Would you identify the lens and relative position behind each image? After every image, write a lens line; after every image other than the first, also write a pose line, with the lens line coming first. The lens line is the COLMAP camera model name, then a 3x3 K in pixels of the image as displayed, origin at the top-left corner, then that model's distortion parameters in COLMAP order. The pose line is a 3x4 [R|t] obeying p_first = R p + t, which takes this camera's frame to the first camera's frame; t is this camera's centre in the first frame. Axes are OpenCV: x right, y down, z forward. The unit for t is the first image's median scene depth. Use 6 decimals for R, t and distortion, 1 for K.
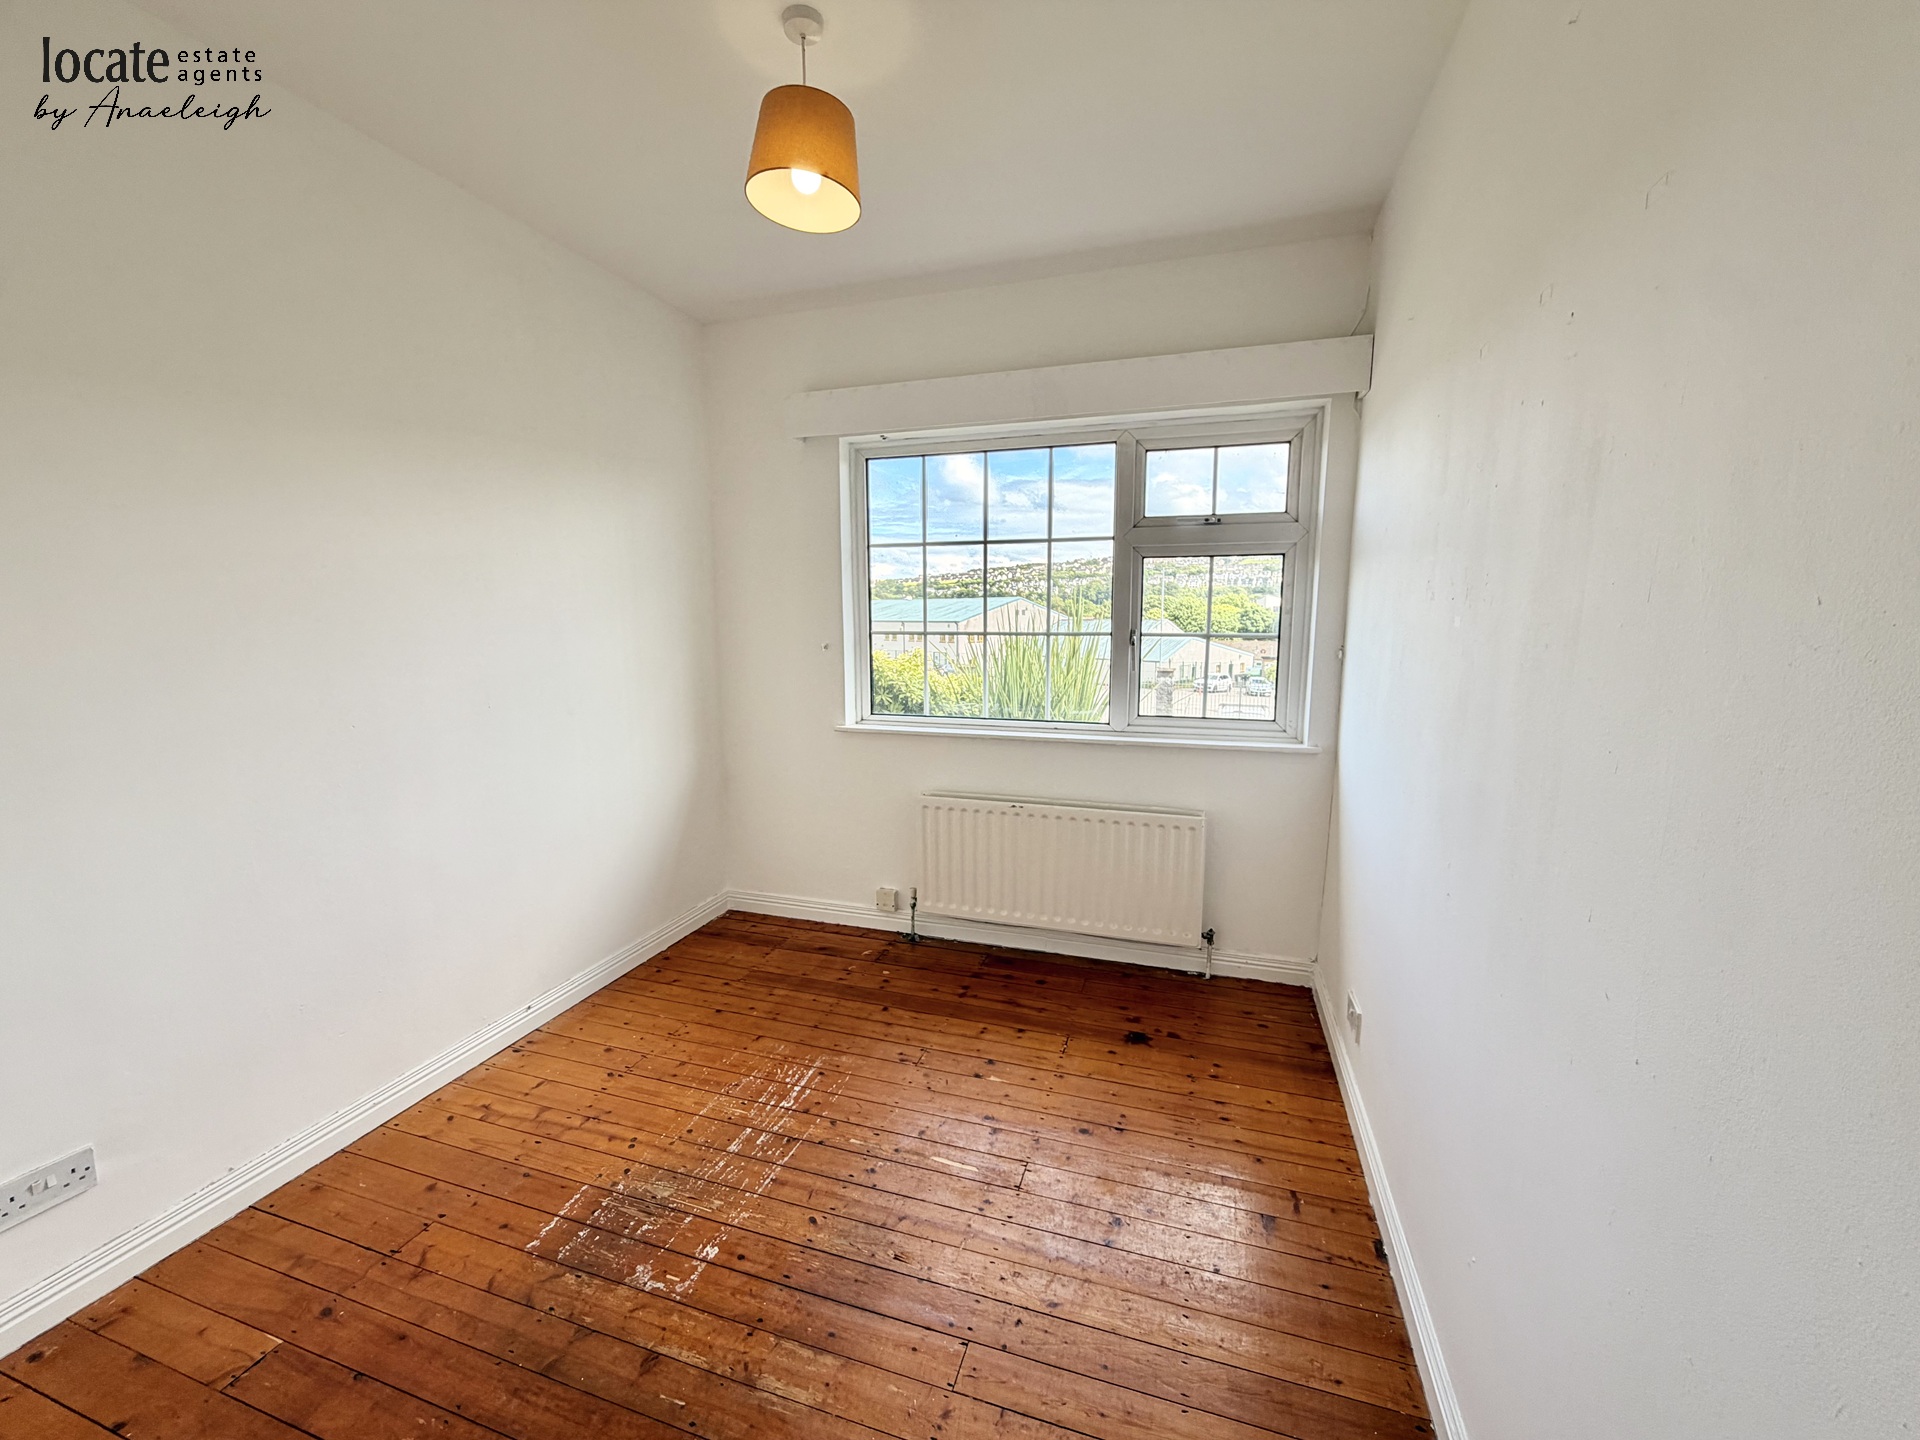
lens RADIAL K [[767.0, 0, 960.1], [0, 767.0, 726.4], [0, 0, 1]] dist [-0.000914, -0.000063]
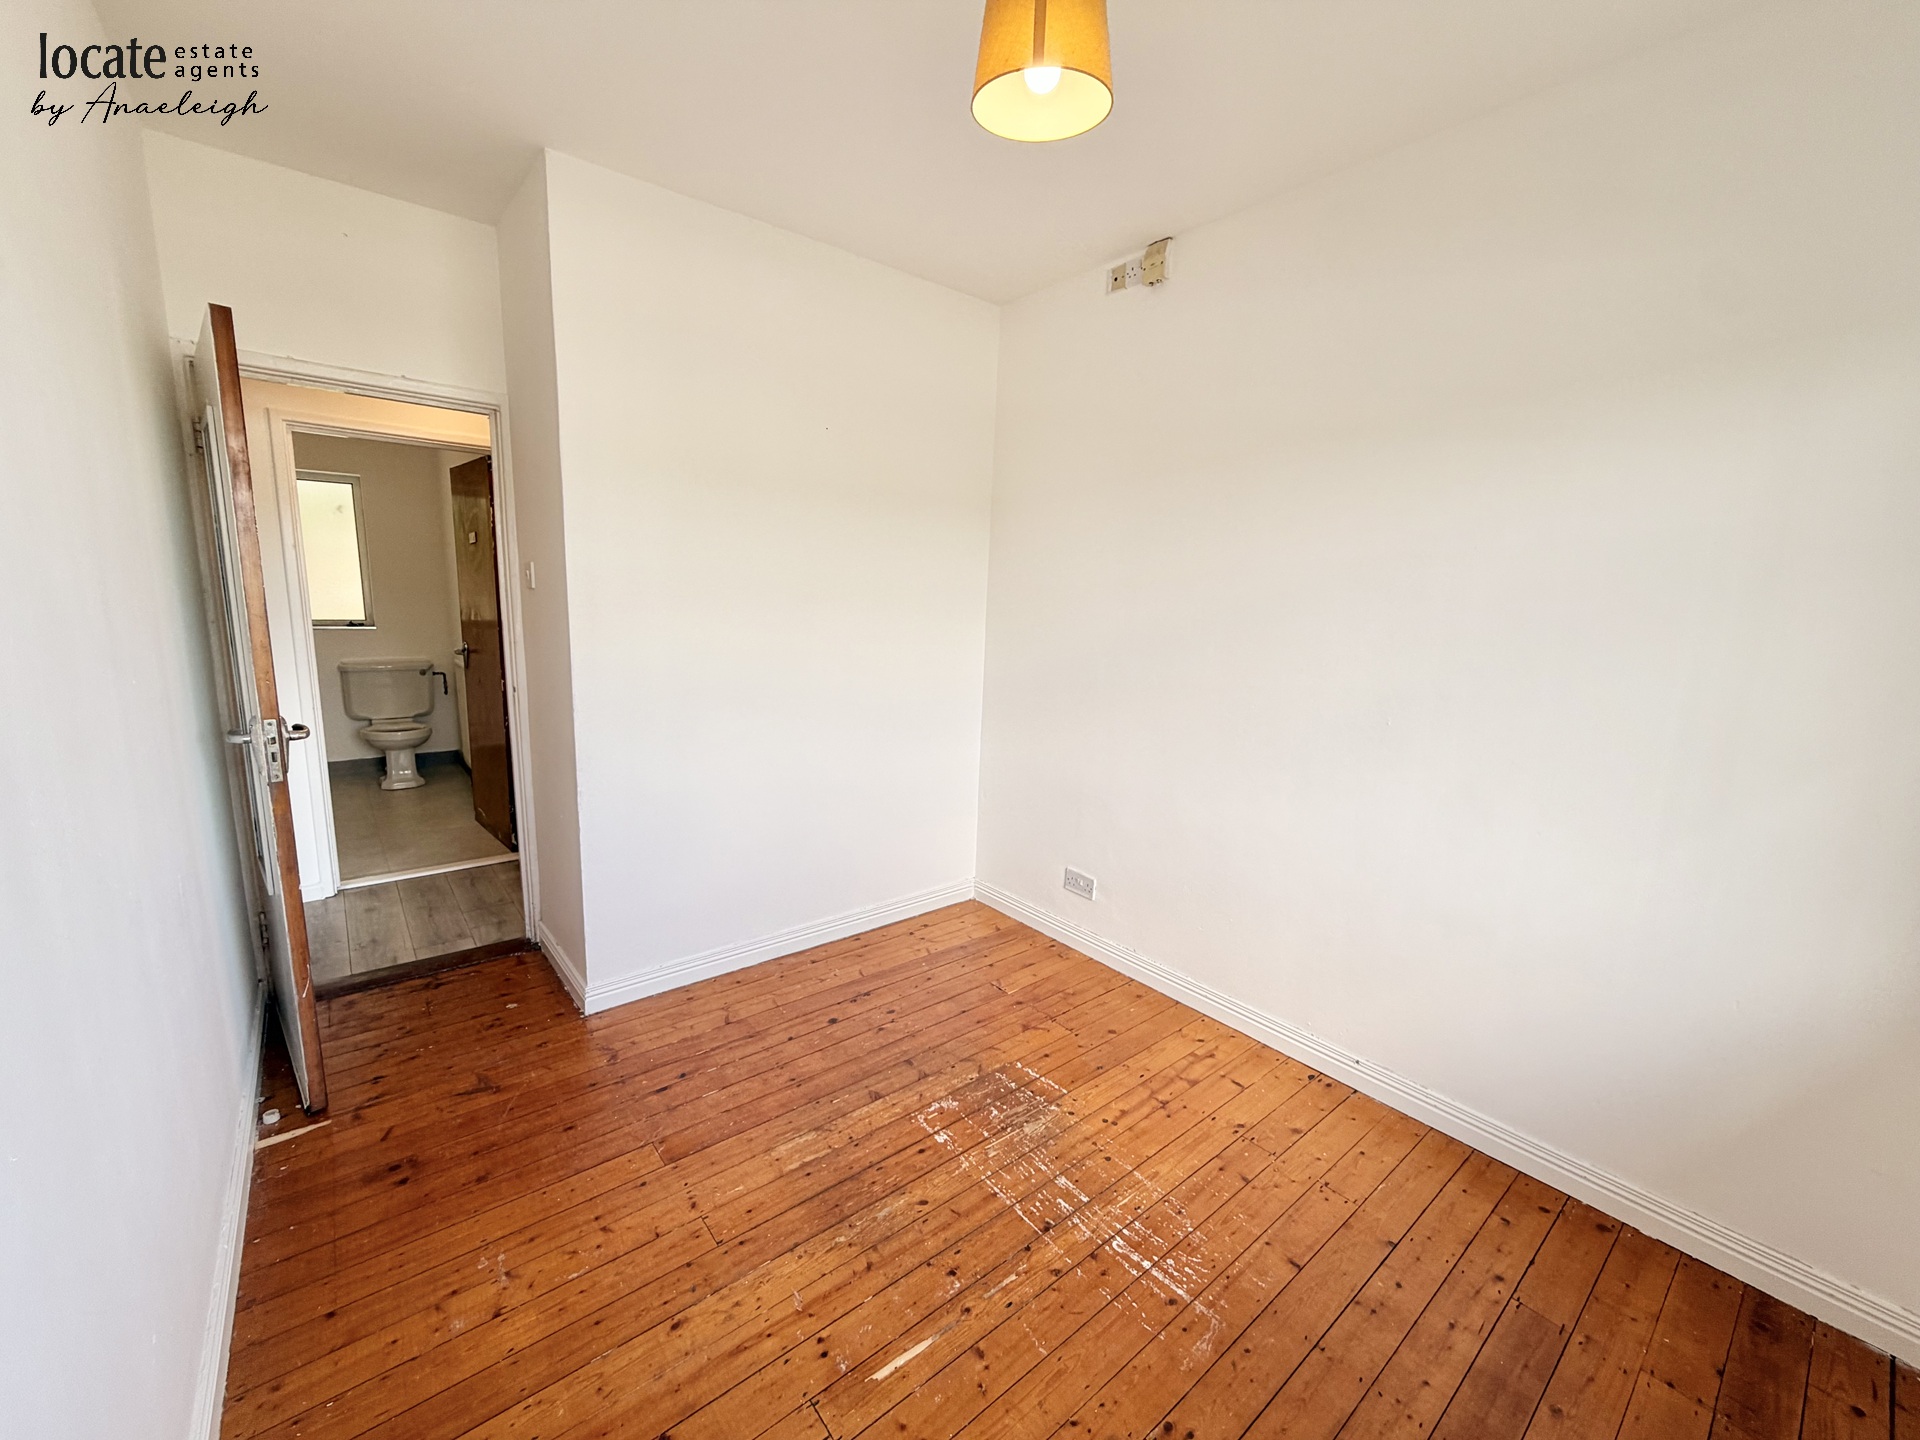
lens RADIAL K [[767.0, 0, 961.4], [0, 767.0, 726.4], [0, 0, 1]] dist [-0.000914, -0.000063]
pose [[-0.537630, 0.132255, -0.832744, 0.481163], [-0.153456, 0.955781, 0.250868, -0.204957], [0.829099, 0.262664, -0.493561, 1.197132]]
